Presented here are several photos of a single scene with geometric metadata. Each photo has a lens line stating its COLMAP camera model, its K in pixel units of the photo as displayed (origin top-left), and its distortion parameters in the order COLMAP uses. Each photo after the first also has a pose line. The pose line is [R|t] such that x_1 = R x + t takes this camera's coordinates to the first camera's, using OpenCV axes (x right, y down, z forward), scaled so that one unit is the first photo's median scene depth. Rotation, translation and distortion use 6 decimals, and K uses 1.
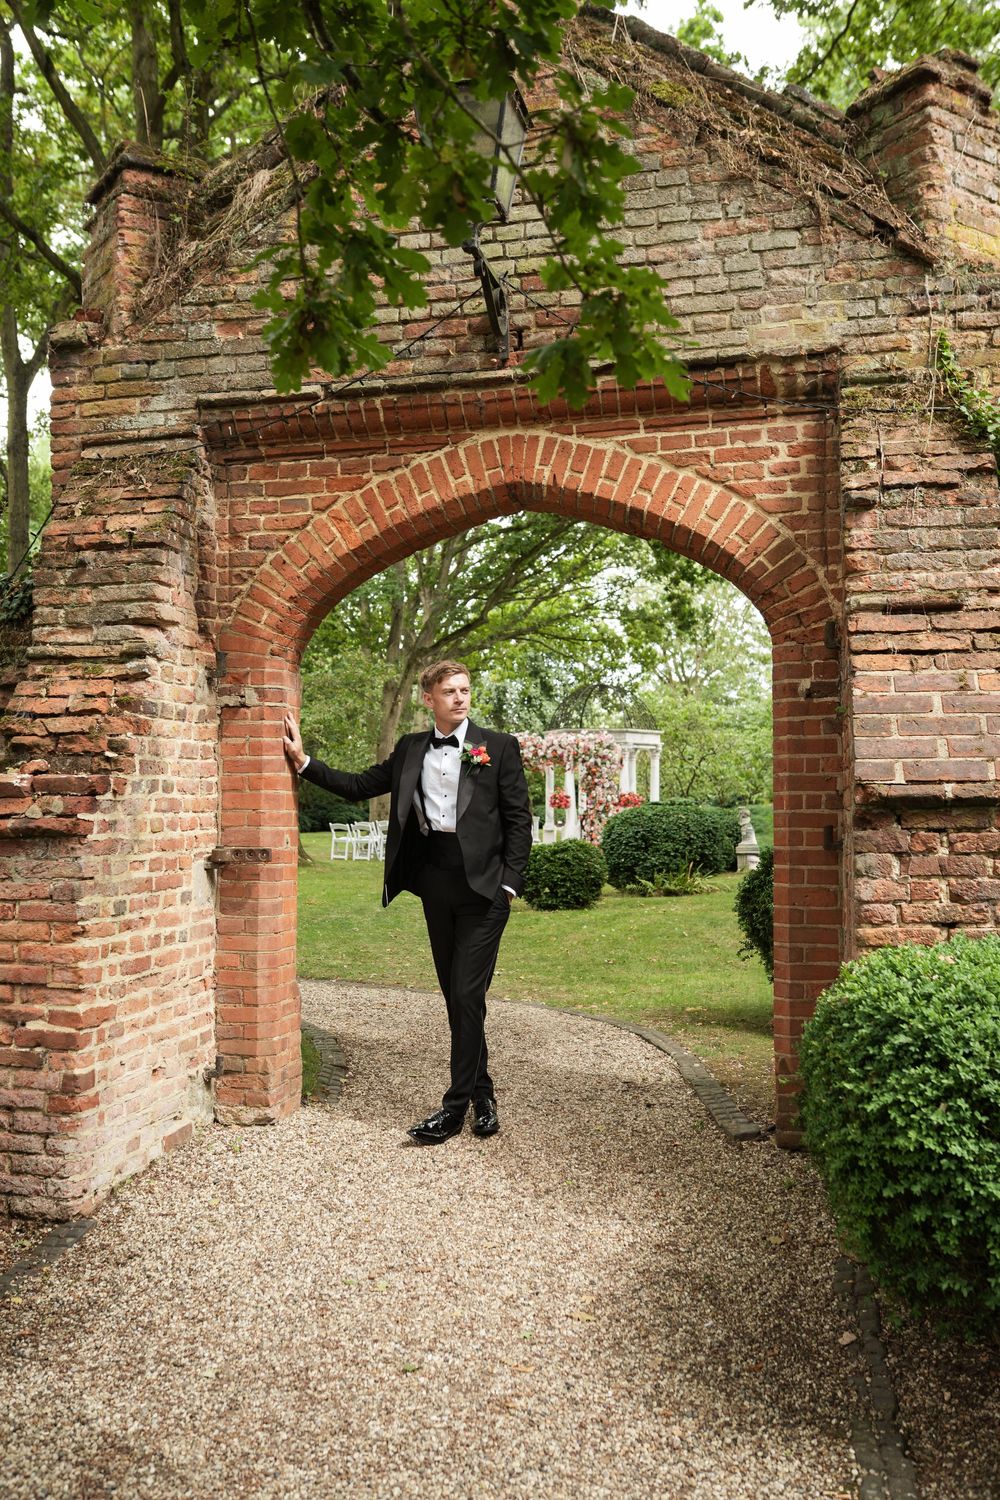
lens RADIAL K [[1437.5, 0, 500.0], [0, 1437.5, 750.0], [0, 0, 1]] dist [-0.077385, 0.112829]
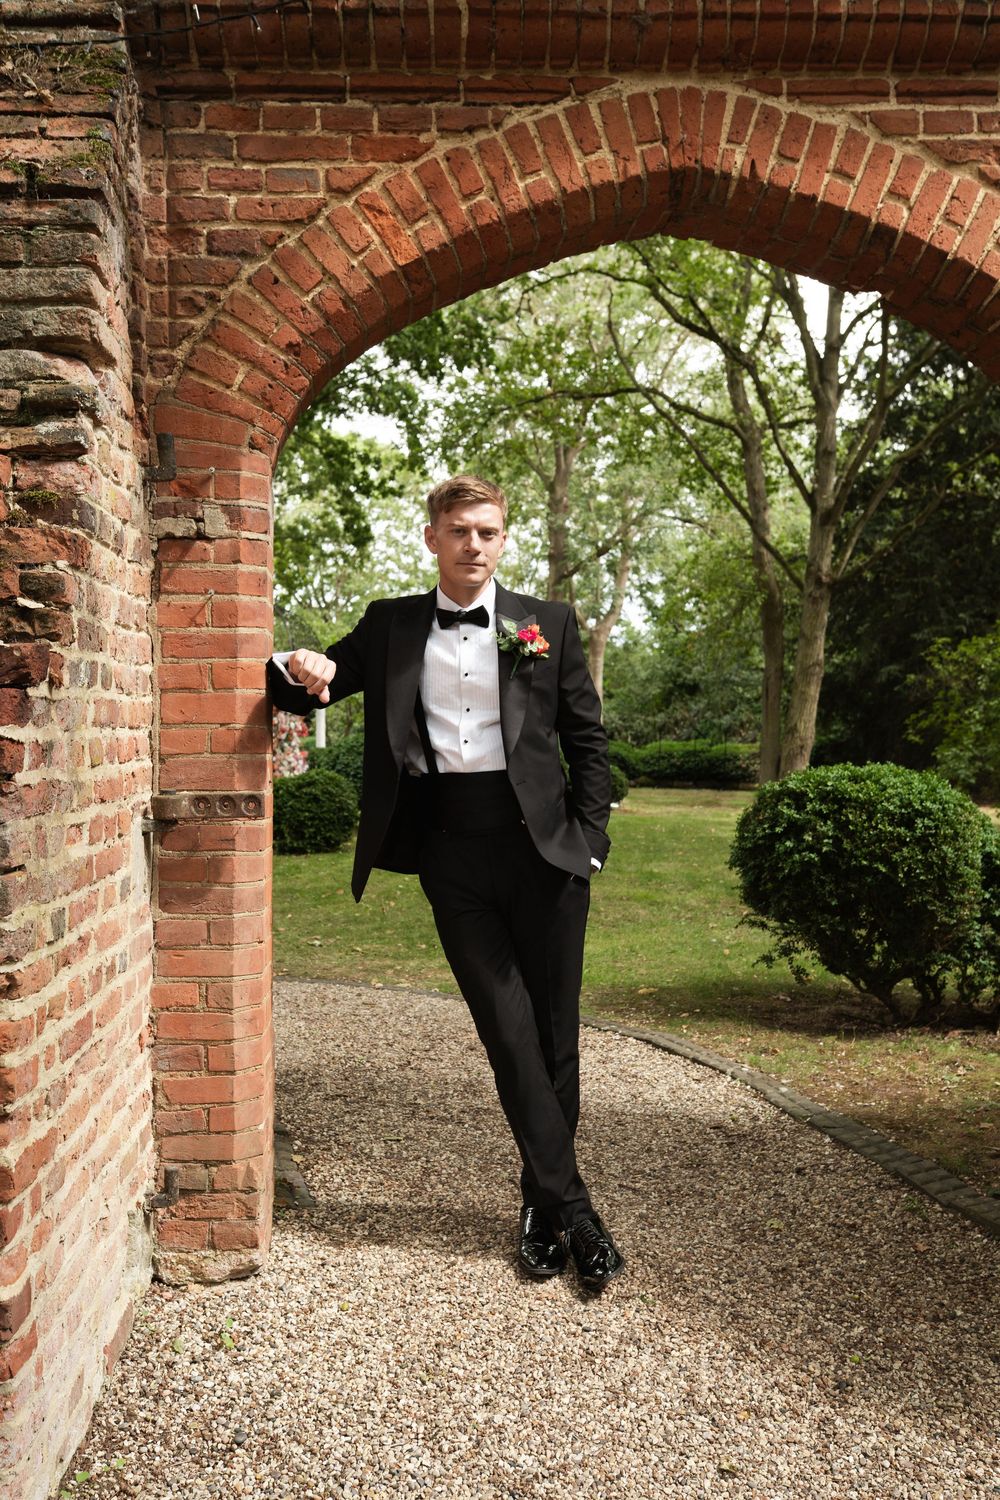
lens RADIAL K [[1437.5, 0, 500.0], [0, 1437.5, 750.0], [0, 0, 1]] dist [-0.077385, 0.112829]
pose [[0.963417, -0.007201, 0.267909, -0.222096], [-0.005729, 0.998857, 0.047452, 0.025226], [-0.267944, -0.047251, 0.962275, 0.445439]]
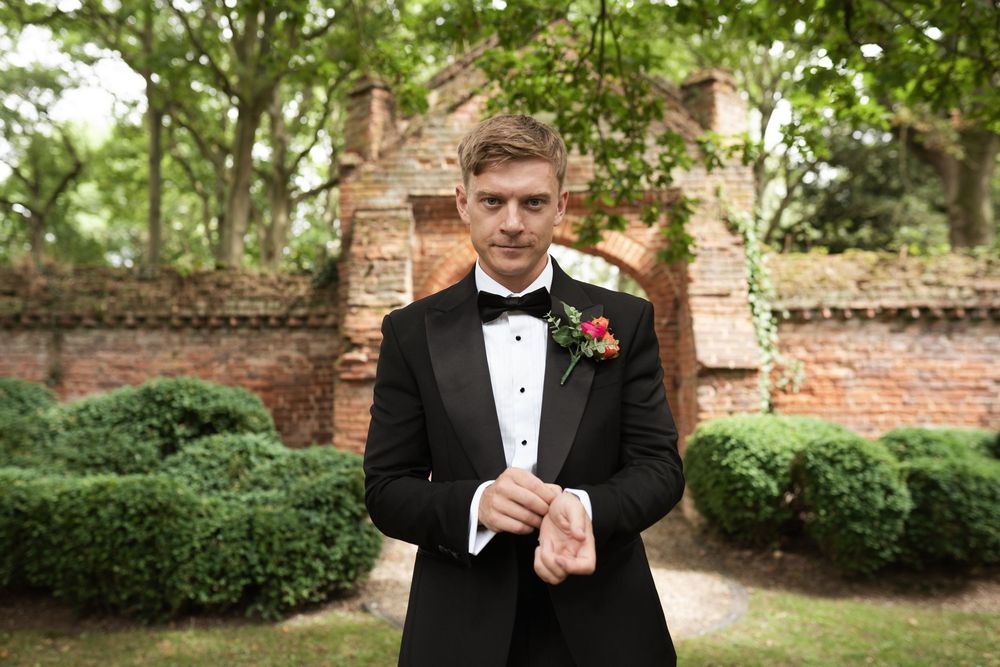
lens RADIAL K [[958.4, 0, 500.0], [0, 958.4, 333.5], [0, 0, 1]] dist [-0.077385, 0.112829]
pose [[0.987283, 0.014846, 0.158276, -0.315254], [-0.013905, 0.999878, -0.007055, -0.009674], [-0.158361, 0.004764, 0.987370, -0.564479]]
